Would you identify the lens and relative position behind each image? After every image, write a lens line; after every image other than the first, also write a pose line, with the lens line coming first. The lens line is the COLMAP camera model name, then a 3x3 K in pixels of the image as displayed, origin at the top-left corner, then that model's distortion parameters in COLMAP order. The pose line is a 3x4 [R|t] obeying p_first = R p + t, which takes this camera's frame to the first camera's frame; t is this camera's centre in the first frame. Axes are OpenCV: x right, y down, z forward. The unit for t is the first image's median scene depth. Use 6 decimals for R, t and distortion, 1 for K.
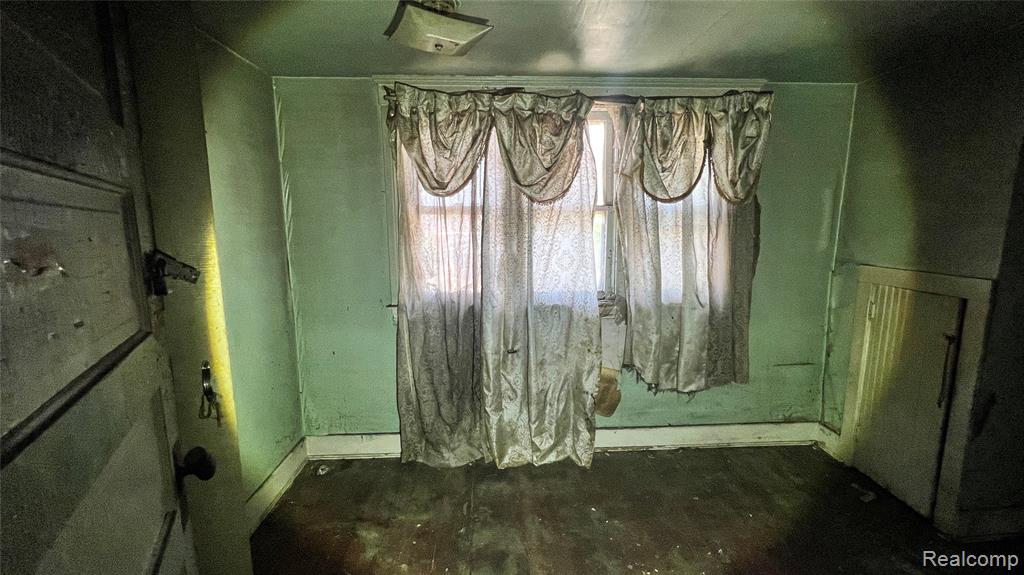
lens RADIAL K [[411.1, 0, 512.0], [0, 411.1, 286.2], [0, 0, 1]] dist [0.000057, 0.000661]
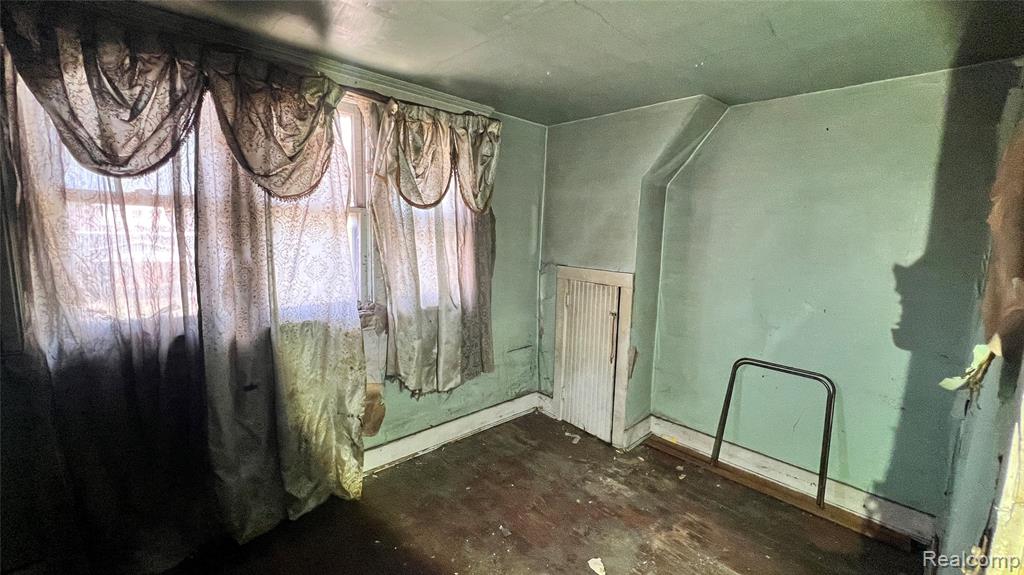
lens RADIAL K [[411.1, 0, 511.1], [0, 411.1, 286.5], [0, 0, 1]] dist [0.000057, 0.000661]
pose [[0.768958, -0.055517, 0.636884, -0.108016], [0.062347, 0.997986, 0.011717, -0.010010], [-0.636251, 0.030698, 0.770871, 0.085811]]
